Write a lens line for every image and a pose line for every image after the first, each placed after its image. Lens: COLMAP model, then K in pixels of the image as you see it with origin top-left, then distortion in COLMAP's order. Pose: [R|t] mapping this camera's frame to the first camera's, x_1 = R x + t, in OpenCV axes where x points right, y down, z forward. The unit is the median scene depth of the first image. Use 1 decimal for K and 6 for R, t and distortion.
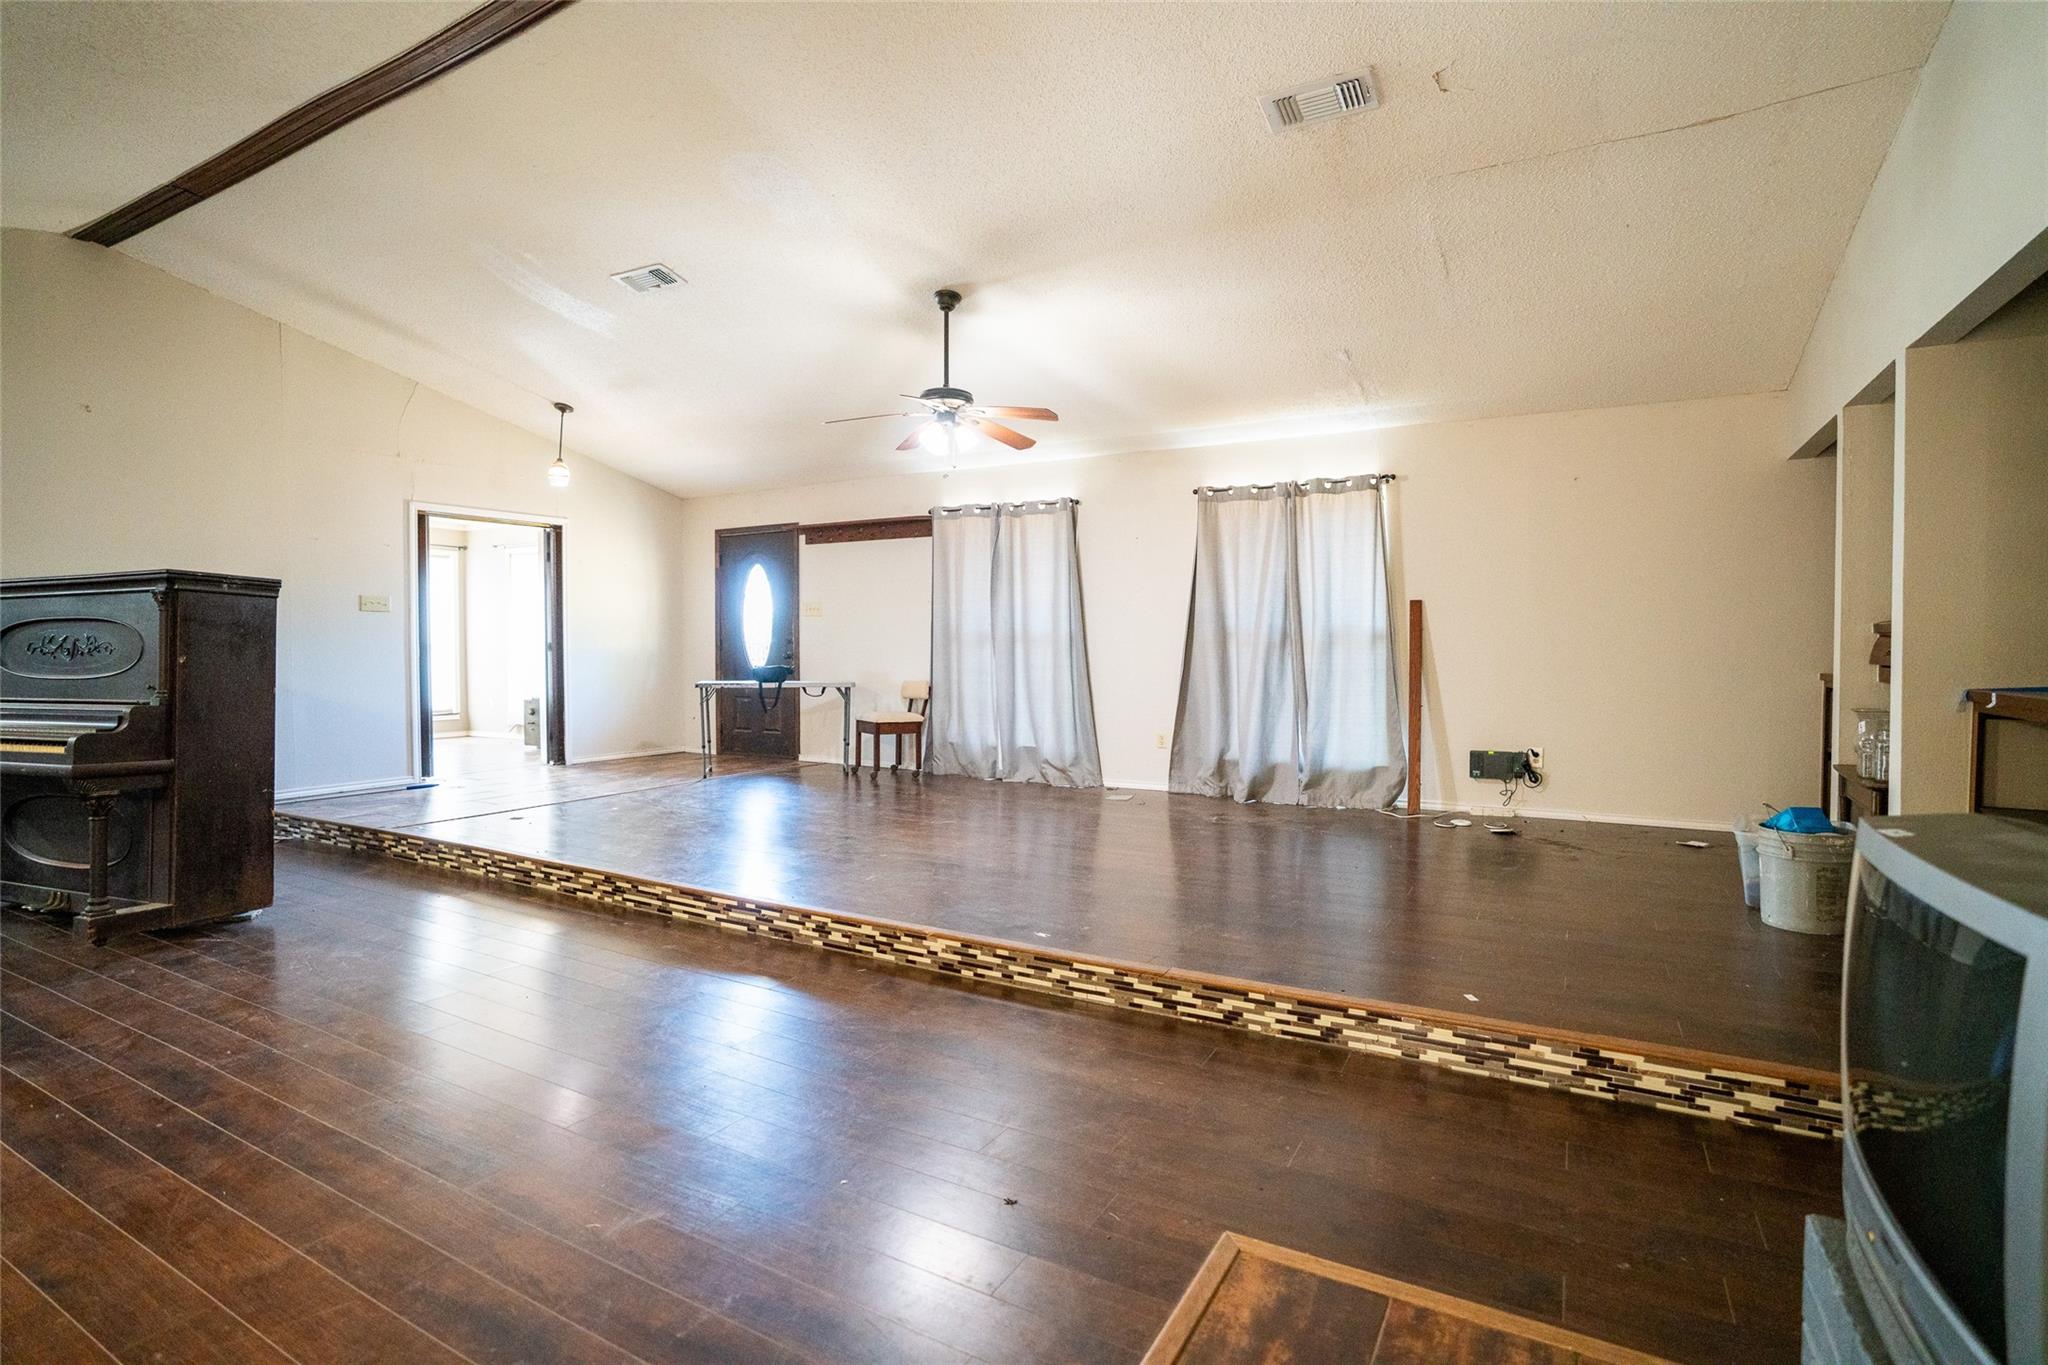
lens RADIAL K [[985.6, 0, 1030.9], [0, 985.6, 678.9], [0, 0, 1]] dist [-0.065710, 0.031075]
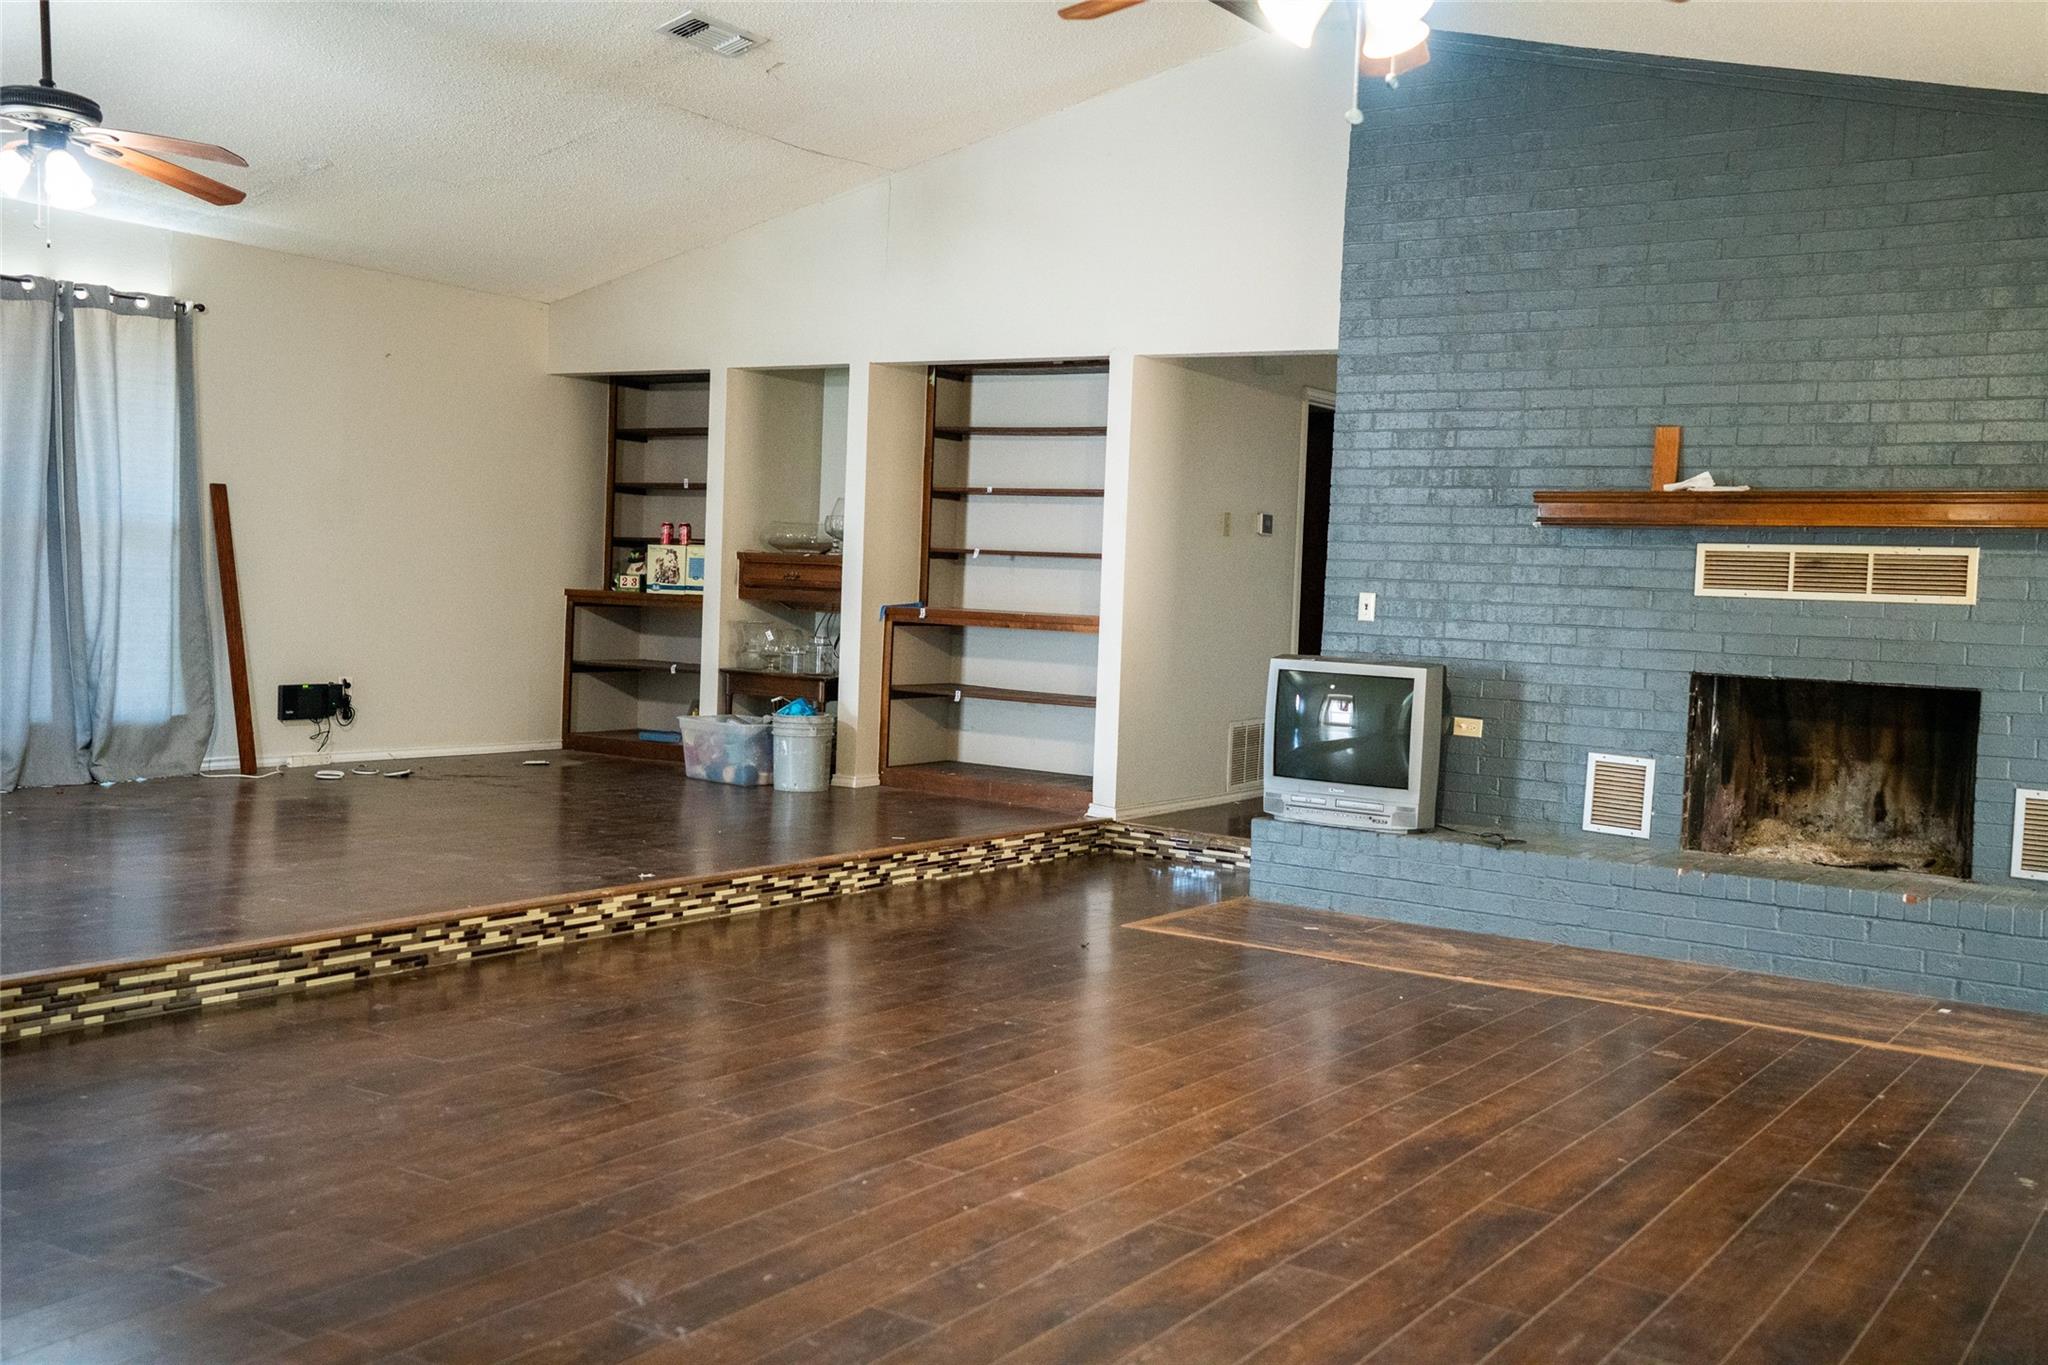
lens RADIAL K [[1879.7, 0, 1024.0], [0, 1879.7, 682.5], [0, 0, 1]] dist [0.049450, 0.012120]
pose [[0.094779, -0.049089, 0.994287, -1.728625], [-0.006237, 0.998735, 0.049904, -0.012624], [-0.995479, -0.010931, 0.094353, 0.481936]]
